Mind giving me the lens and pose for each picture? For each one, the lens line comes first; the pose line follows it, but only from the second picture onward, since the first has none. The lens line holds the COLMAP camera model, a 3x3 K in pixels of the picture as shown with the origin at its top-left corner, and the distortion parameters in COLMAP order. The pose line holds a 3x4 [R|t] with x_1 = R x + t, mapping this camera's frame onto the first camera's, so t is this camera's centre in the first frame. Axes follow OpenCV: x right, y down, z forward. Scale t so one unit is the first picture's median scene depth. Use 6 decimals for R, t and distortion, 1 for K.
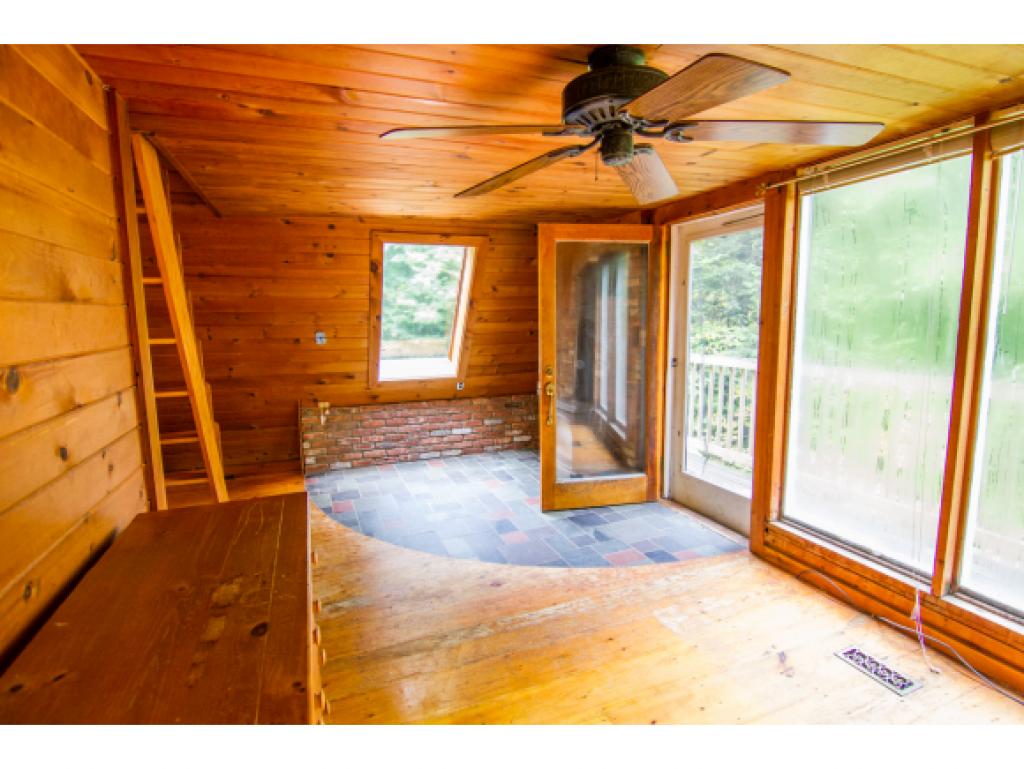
lens RADIAL K [[522.9, 0, 512.0], [0, 522.9, 384.5], [0, 0, 1]] dist [-0.014446, -0.002658]
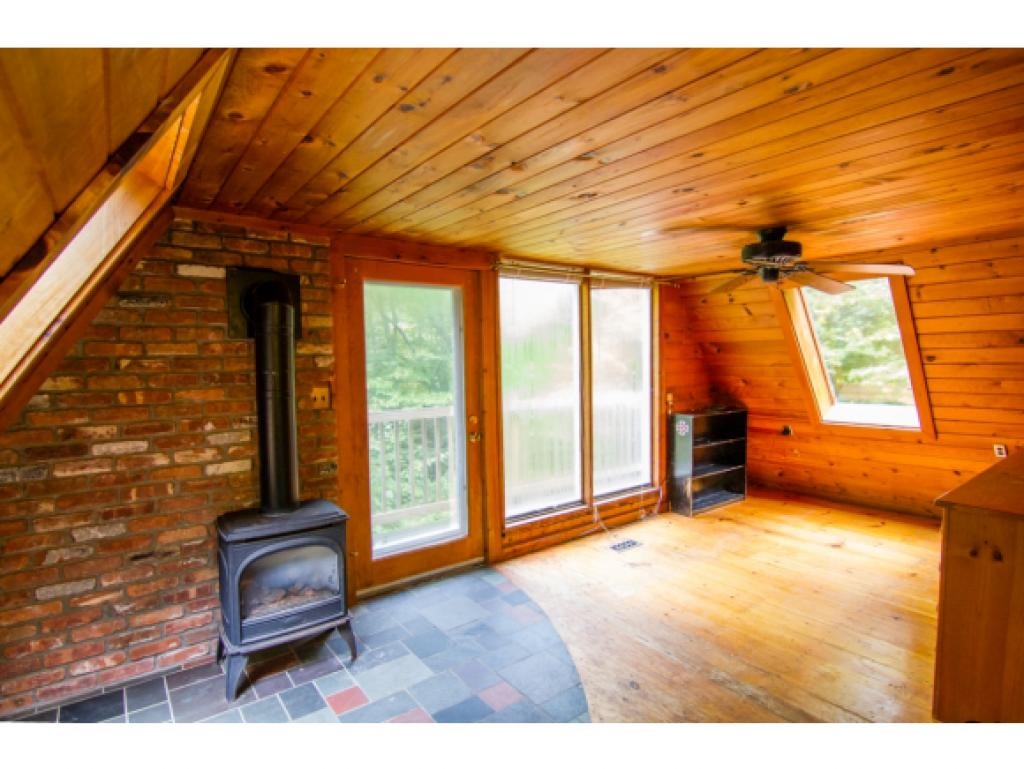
lens RADIAL K [[522.9, 0, 512.0], [0, 522.9, 384.5], [0, 0, 1]] dist [-0.014446, -0.002658]
pose [[-0.279712, -0.018482, 0.959906, -0.819349], [0.144038, 0.987691, 0.060989, -0.172764], [-0.949218, 0.155322, -0.273607, 1.467921]]
